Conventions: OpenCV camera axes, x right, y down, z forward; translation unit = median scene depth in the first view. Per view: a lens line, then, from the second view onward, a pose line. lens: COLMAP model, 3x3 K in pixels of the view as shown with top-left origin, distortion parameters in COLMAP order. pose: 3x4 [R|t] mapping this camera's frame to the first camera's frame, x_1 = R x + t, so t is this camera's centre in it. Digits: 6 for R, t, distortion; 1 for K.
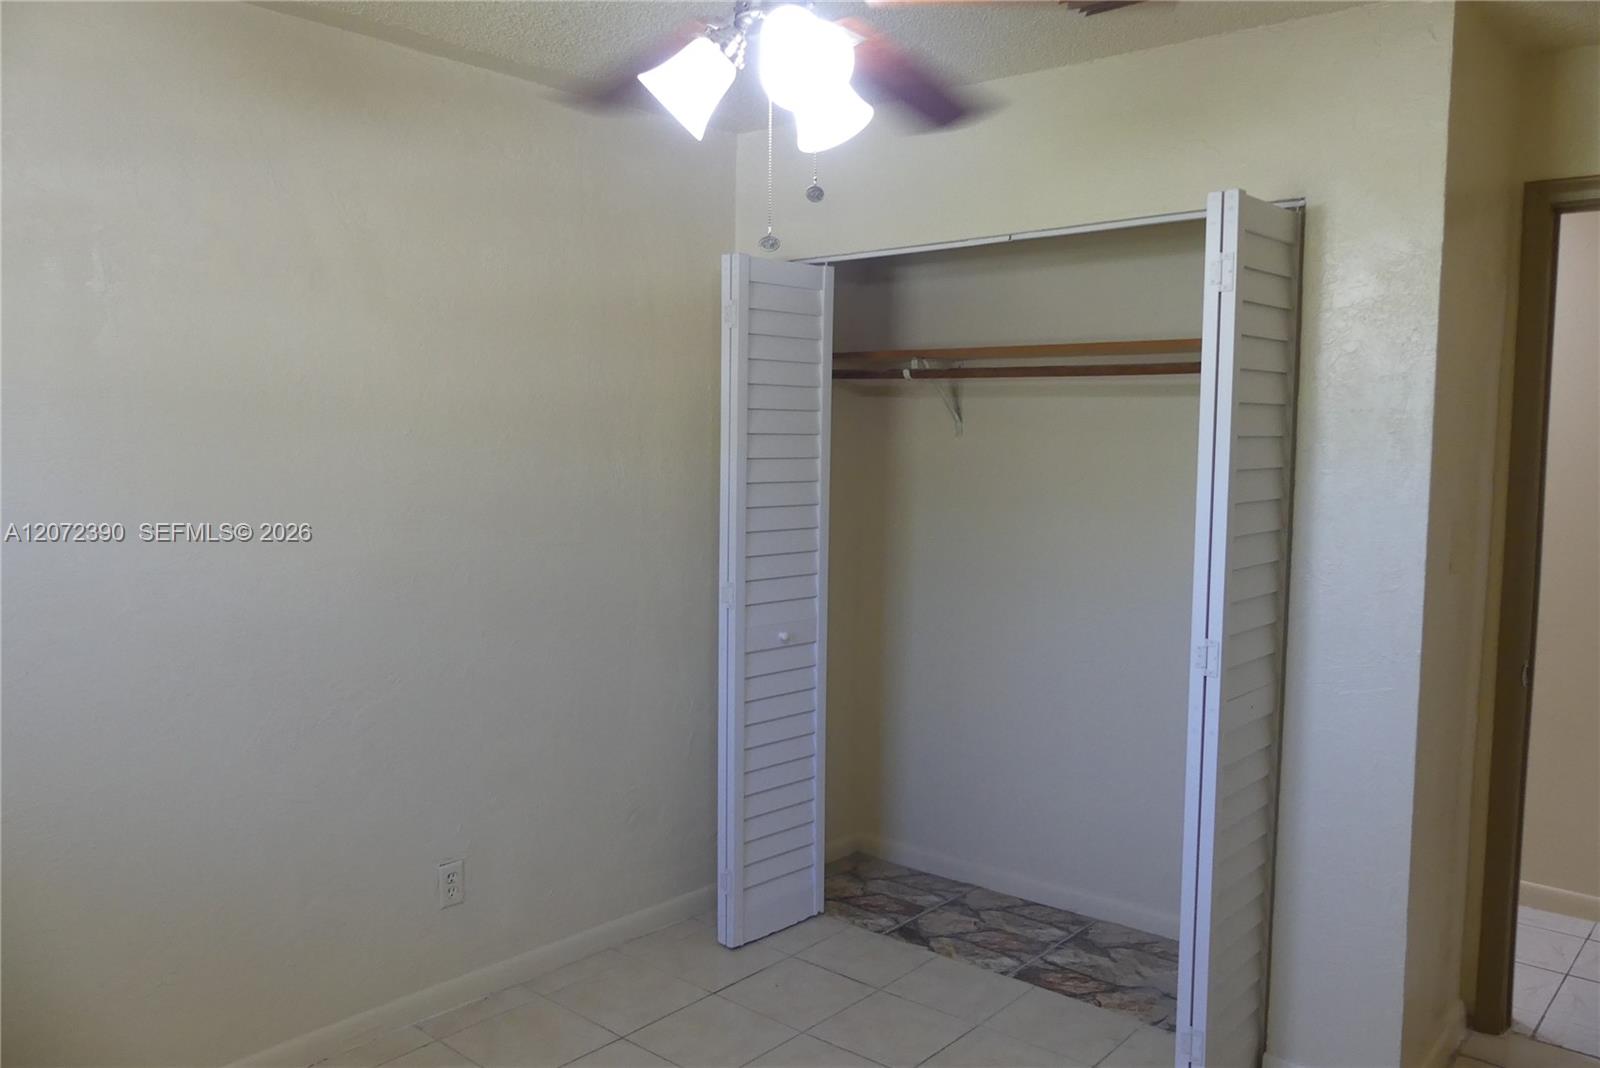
lens RADIAL K [[1213.3, 0, 800.0], [0, 1213.3, 534.0], [0, 0, 1]] dist [-0.000300, 0.001874]
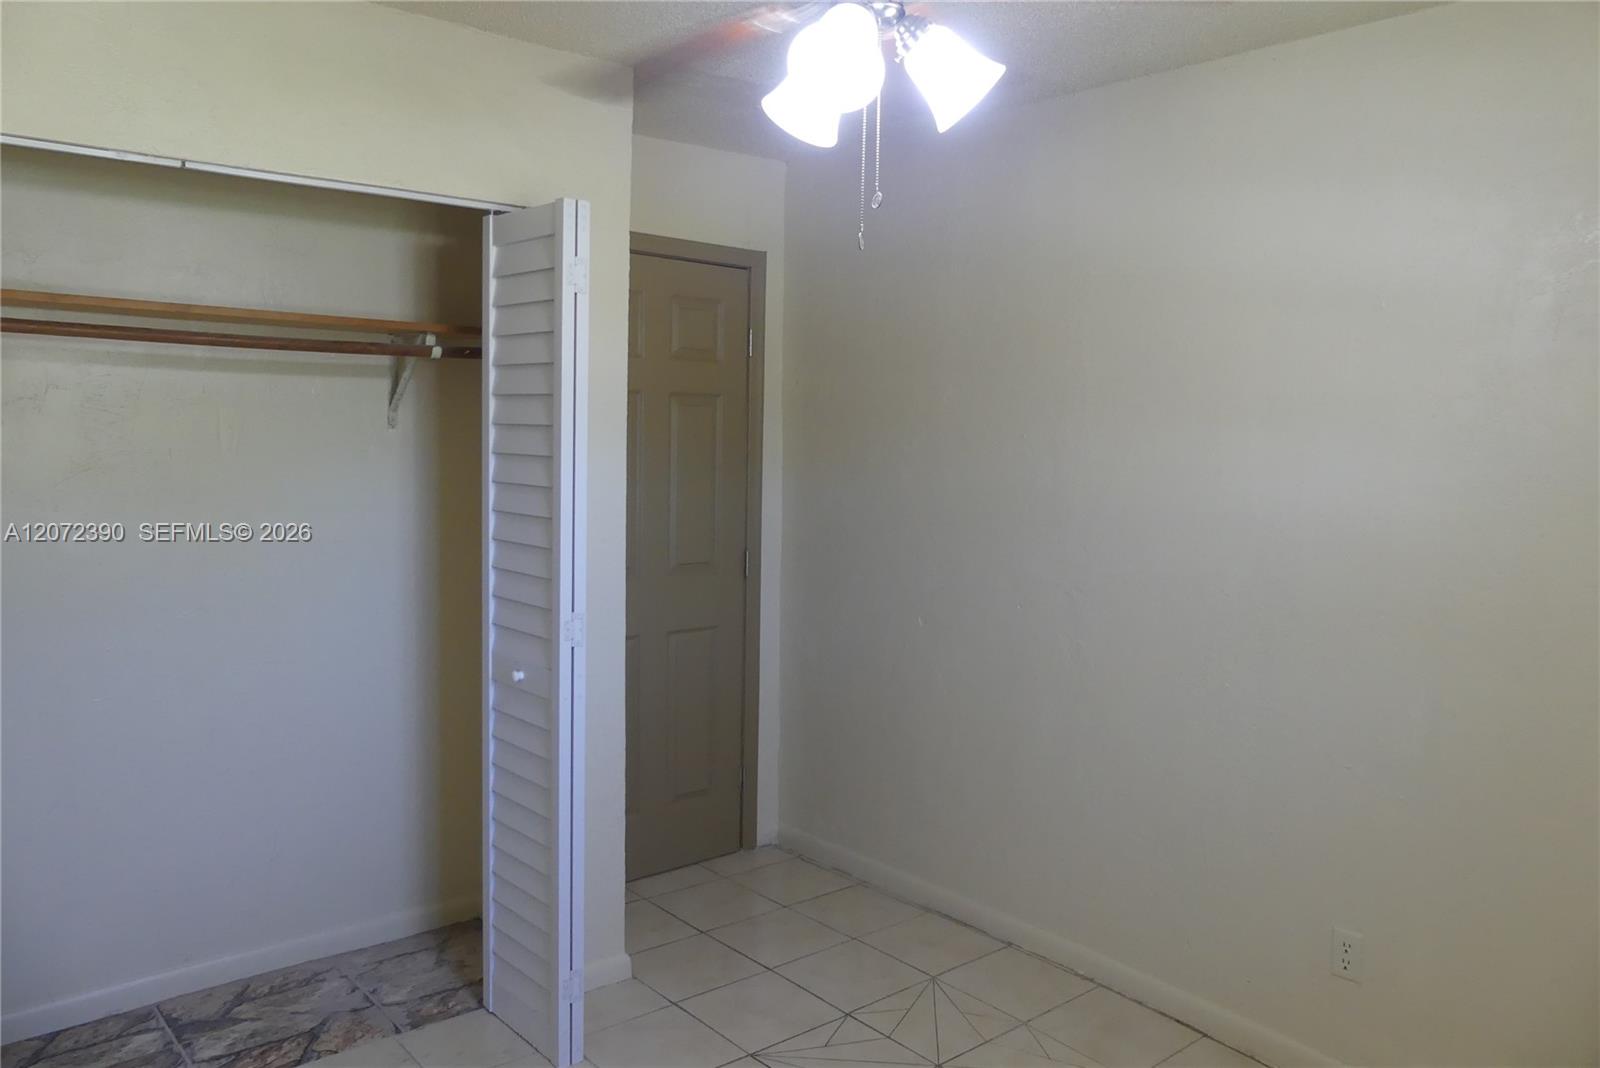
lens RADIAL K [[1213.3, 0, 800.0], [0, 1213.3, 534.0], [0, 0, 1]] dist [-0.000300, 0.001874]
pose [[0.150967, -0.094153, 0.984045, -0.532157], [0.062092, 0.994391, 0.085617, -0.048661], [-0.986587, 0.048175, 0.155967, 0.480817]]
